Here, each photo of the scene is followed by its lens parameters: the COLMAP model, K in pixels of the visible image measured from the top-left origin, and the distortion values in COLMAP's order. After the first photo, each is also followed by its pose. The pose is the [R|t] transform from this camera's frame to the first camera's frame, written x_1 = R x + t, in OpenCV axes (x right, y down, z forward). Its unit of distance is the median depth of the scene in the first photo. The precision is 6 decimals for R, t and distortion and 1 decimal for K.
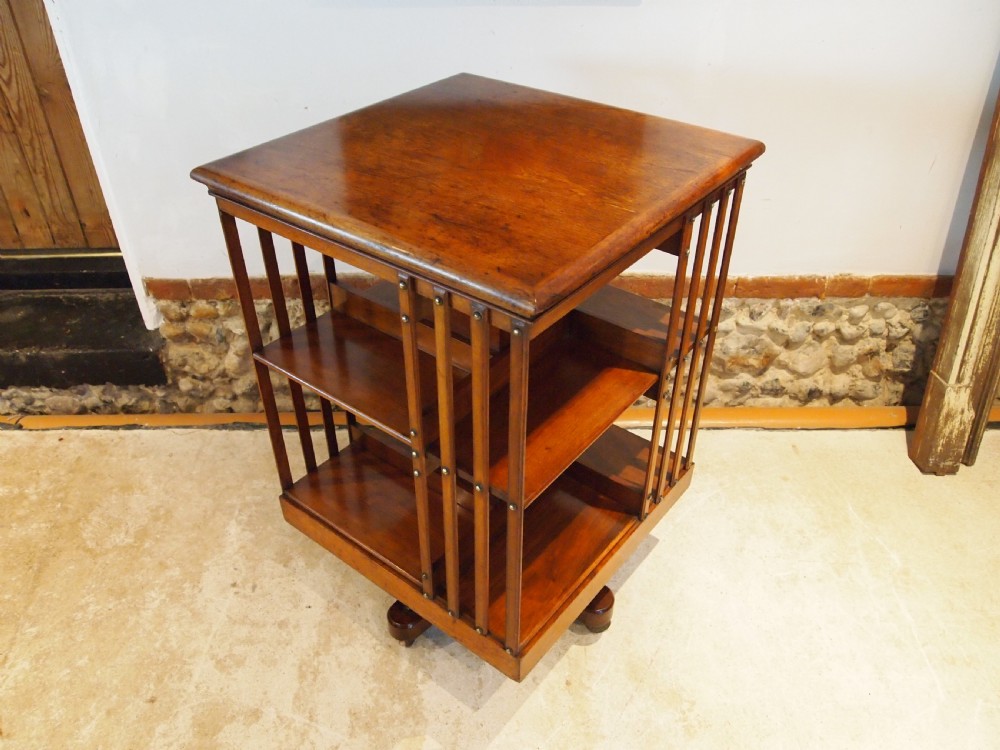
lens RADIAL K [[795.9, 0, 500.0], [0, 795.9, 375.0], [0, 0, 1]] dist [-0.055217, 0.009140]
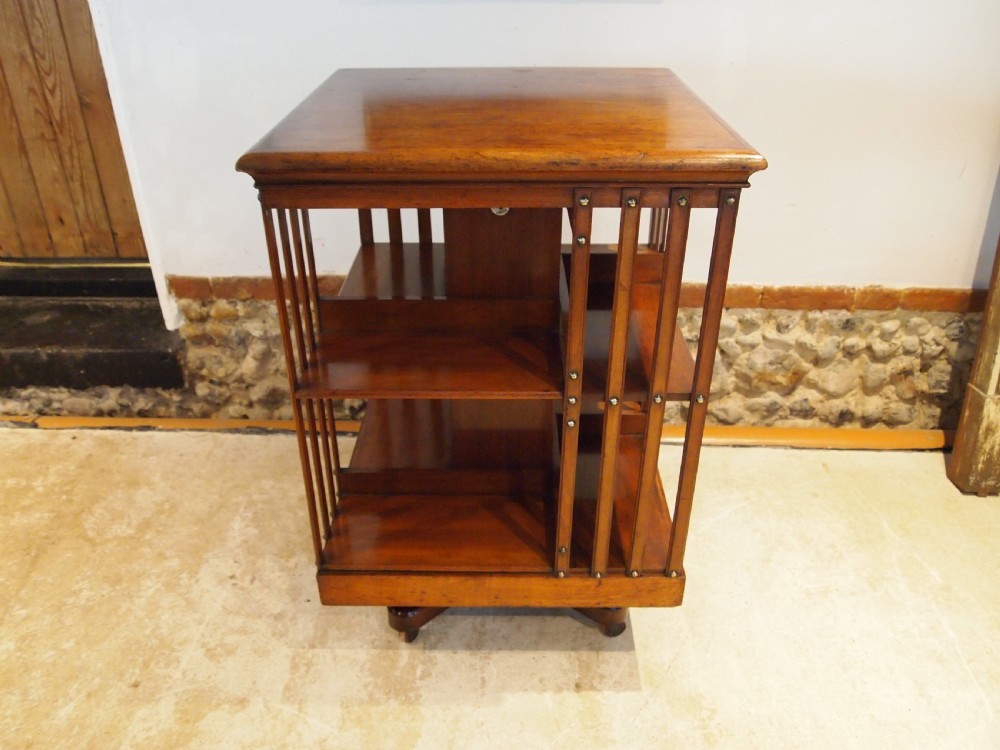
lens RADIAL K [[795.9, 0, 500.0], [0, 795.9, 375.0], [0, 0, 1]] dist [-0.055217, 0.009140]
pose [[0.998774, 0.024338, -0.043095, 0.019339], [-0.028829, 0.993856, -0.106858, 0.095731], [0.040230, 0.107969, 0.993340, 0.027754]]
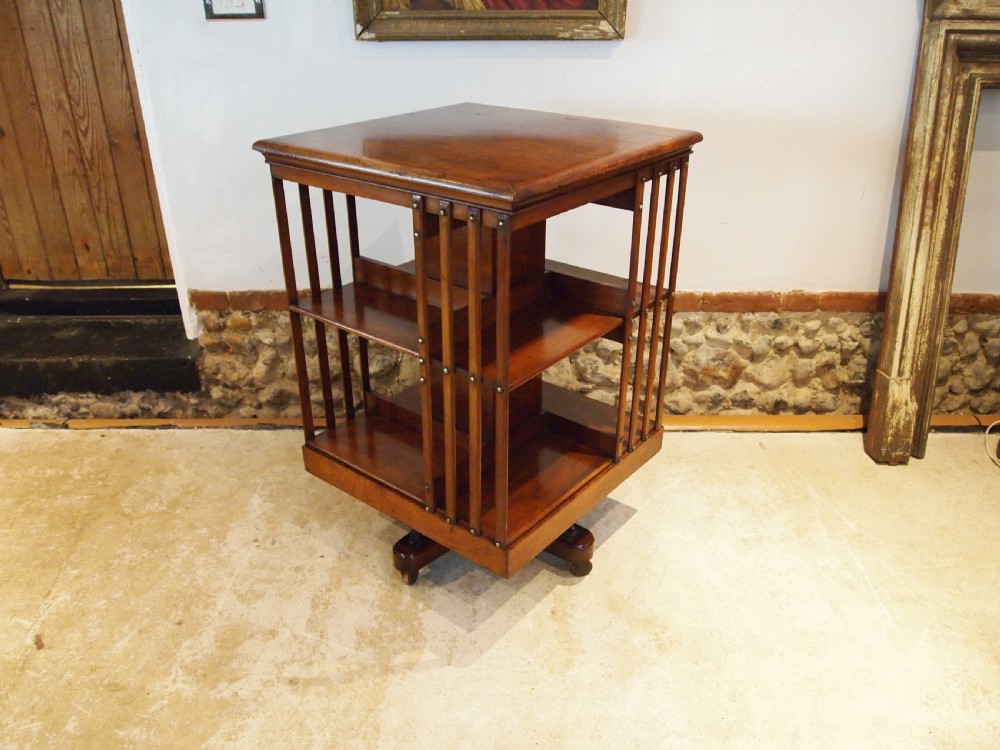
lens RADIAL K [[795.9, 0, 500.0], [0, 795.9, 375.0], [0, 0, 1]] dist [-0.055217, 0.009140]
pose [[0.999950, 0.006094, -0.007894, 0.013319], [-0.007303, 0.986499, -0.163605, 0.179549], [0.006791, 0.163654, 0.986494, -0.116357]]
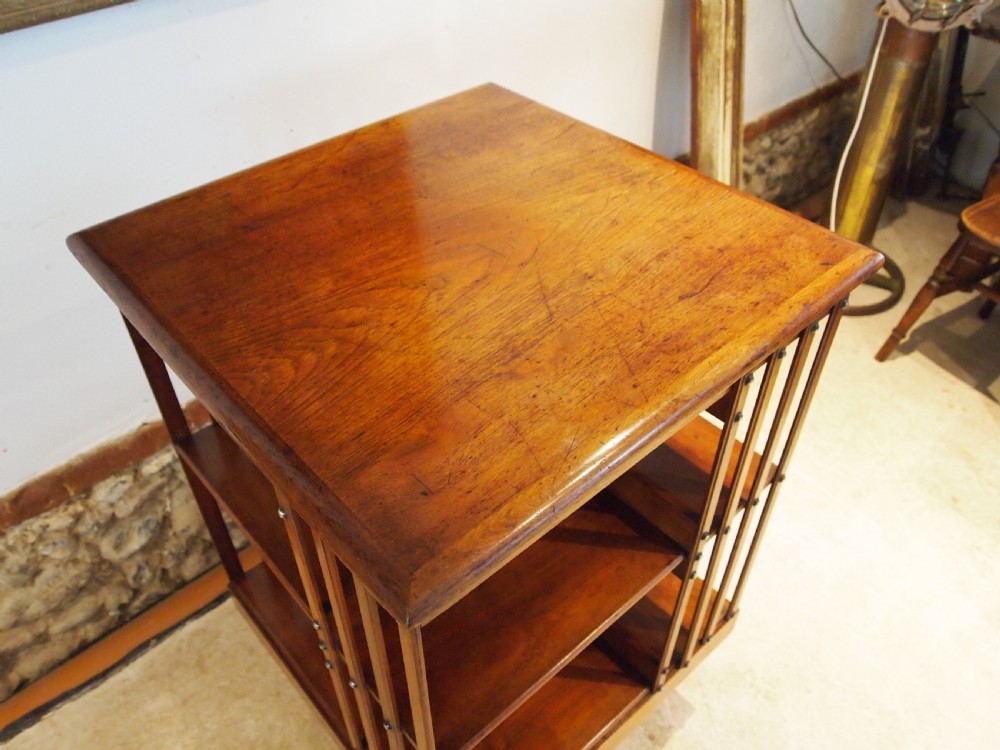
lens RADIAL K [[795.9, 0, 500.0], [0, 795.9, 375.0], [0, 0, 1]] dist [-0.055217, 0.009140]
pose [[0.742610, -0.448844, 0.497060, -0.225482], [0.400240, 0.892501, 0.207965, -0.177526], [-0.536971, 0.044506, 0.842426, 0.230144]]
